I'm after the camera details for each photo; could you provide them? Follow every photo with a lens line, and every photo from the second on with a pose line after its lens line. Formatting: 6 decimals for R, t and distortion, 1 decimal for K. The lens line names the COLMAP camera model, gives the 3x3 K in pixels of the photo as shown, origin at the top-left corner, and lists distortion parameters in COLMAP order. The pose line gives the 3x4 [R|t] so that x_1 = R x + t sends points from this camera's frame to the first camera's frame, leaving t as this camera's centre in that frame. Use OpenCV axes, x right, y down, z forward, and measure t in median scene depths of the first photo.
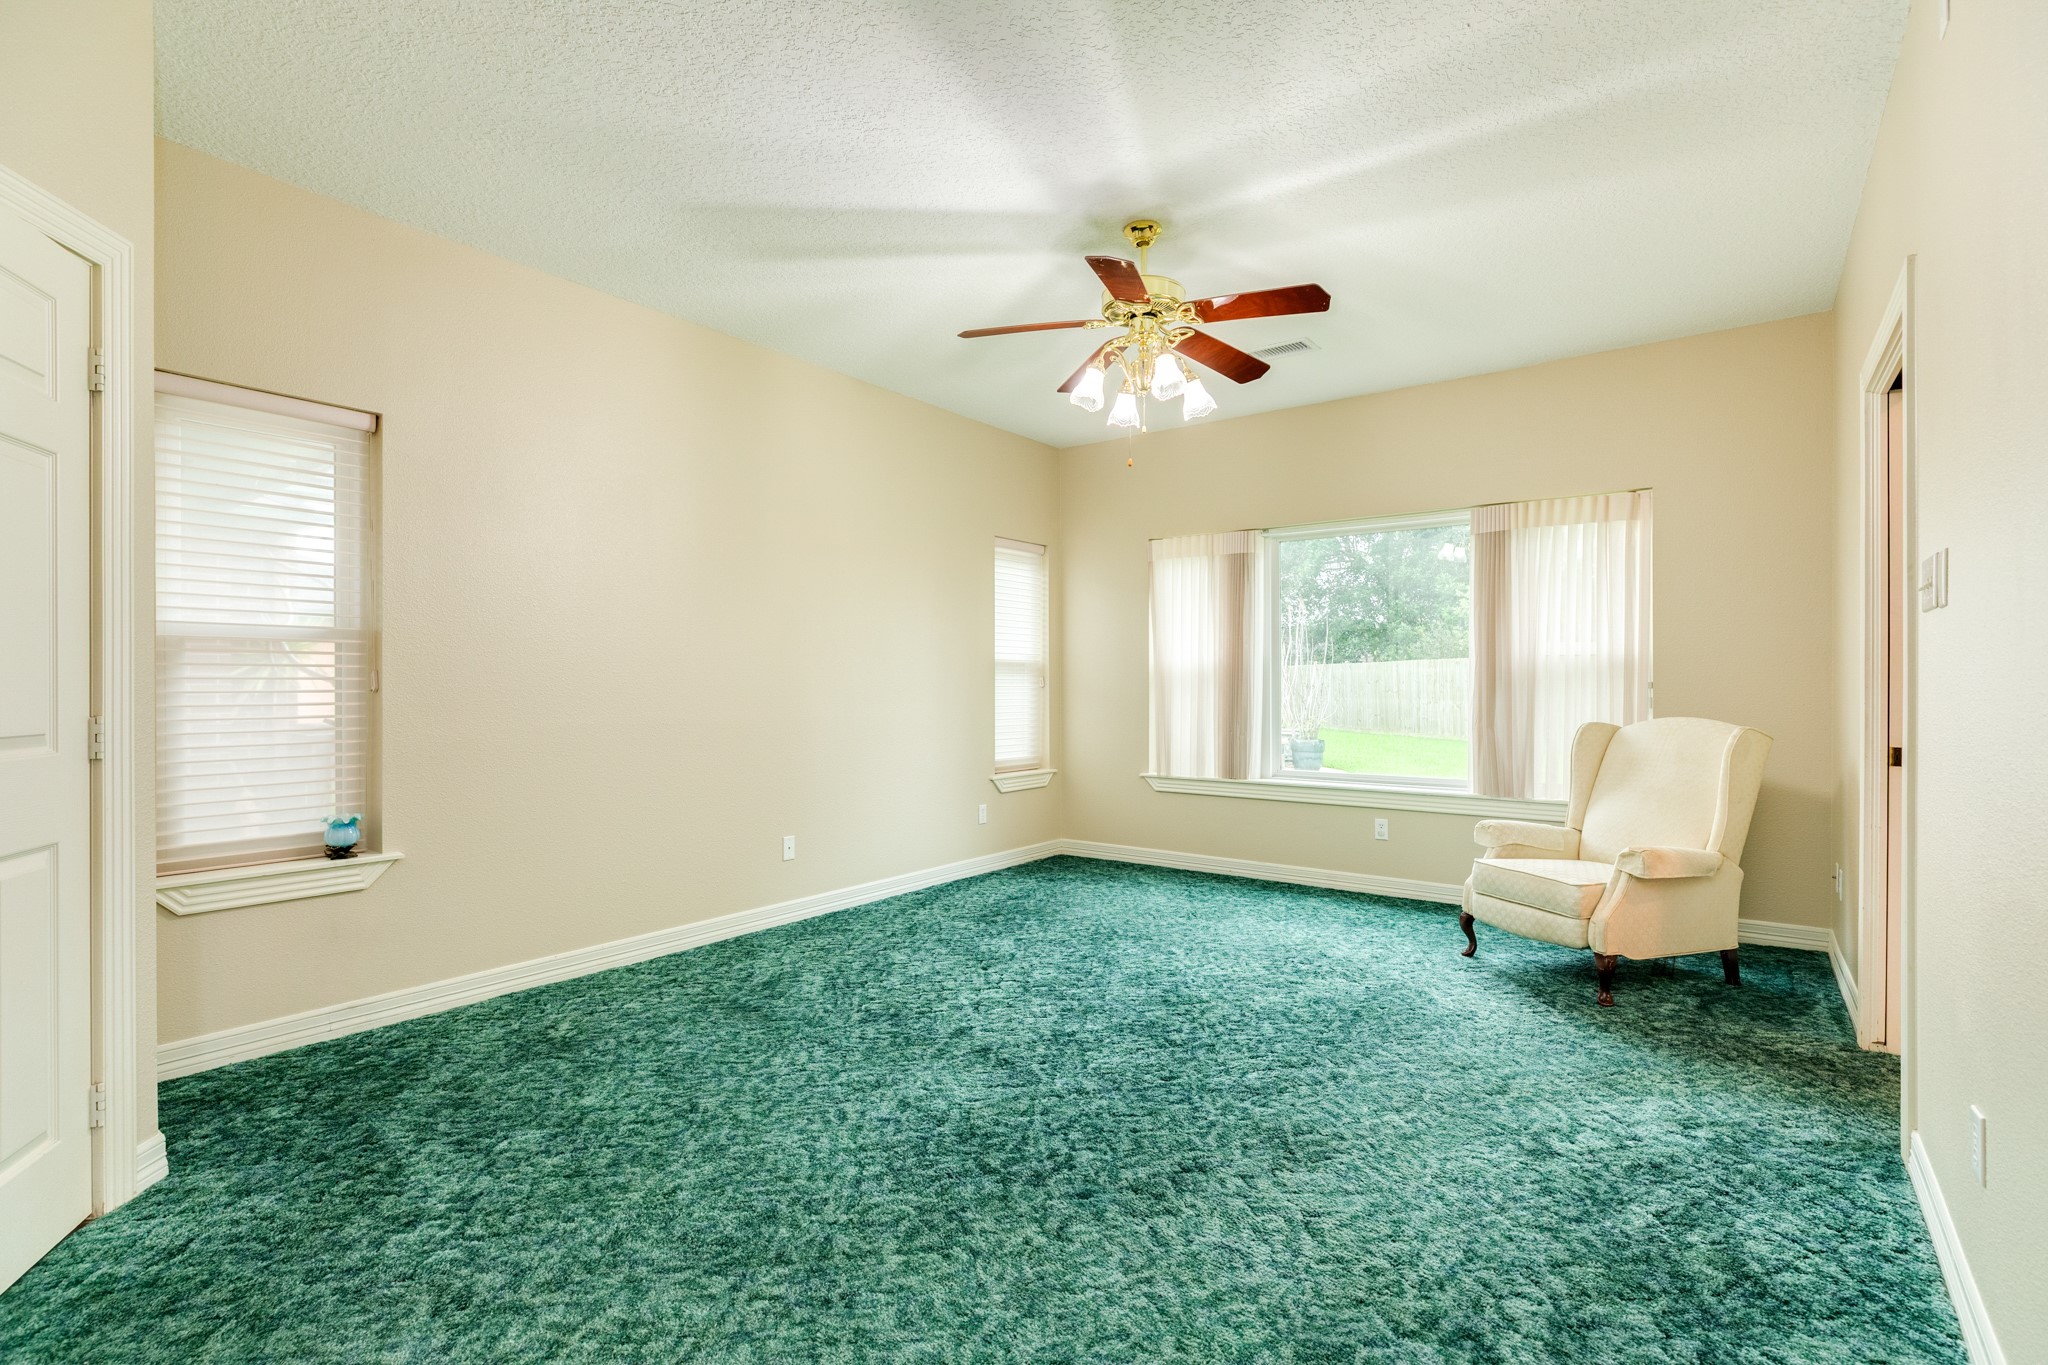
lens RADIAL K [[912.4, 0, 1024.0], [0, 912.4, 687.4], [0, 0, 1]] dist [0.006247, -0.001261]
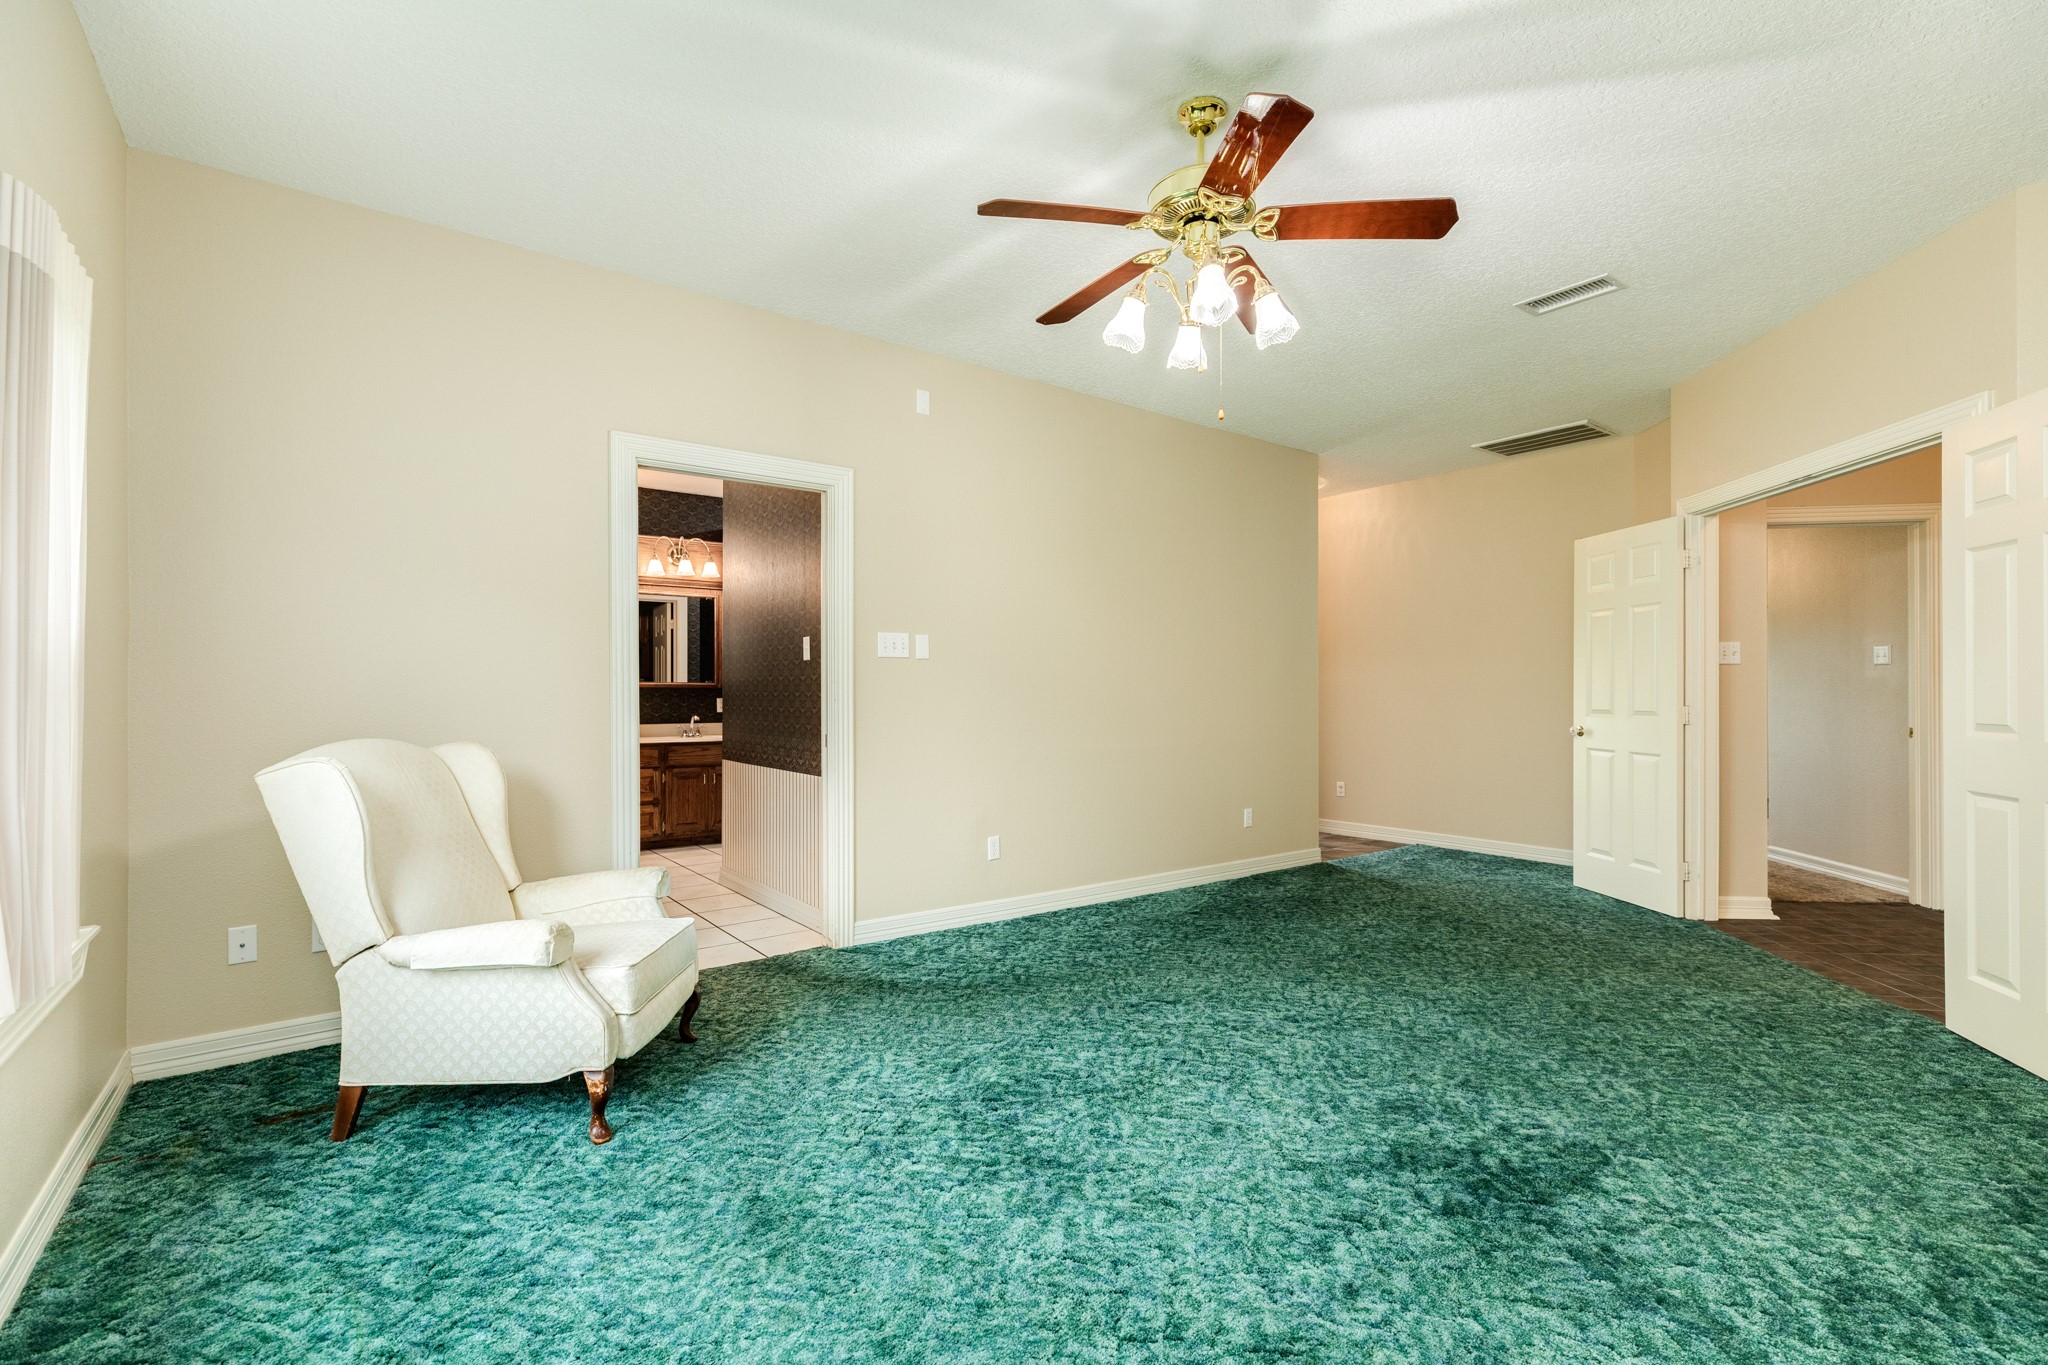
lens RADIAL K [[912.4, 0, 1024.0], [0, 912.4, 687.4], [0, 0, 1]] dist [0.006247, -0.001261]
pose [[-0.959943, 0.001846, 0.280188, 0.065666], [0.000941, 0.999994, -0.003365, -0.006060], [-0.280192, -0.002967, -0.959939, 2.085992]]
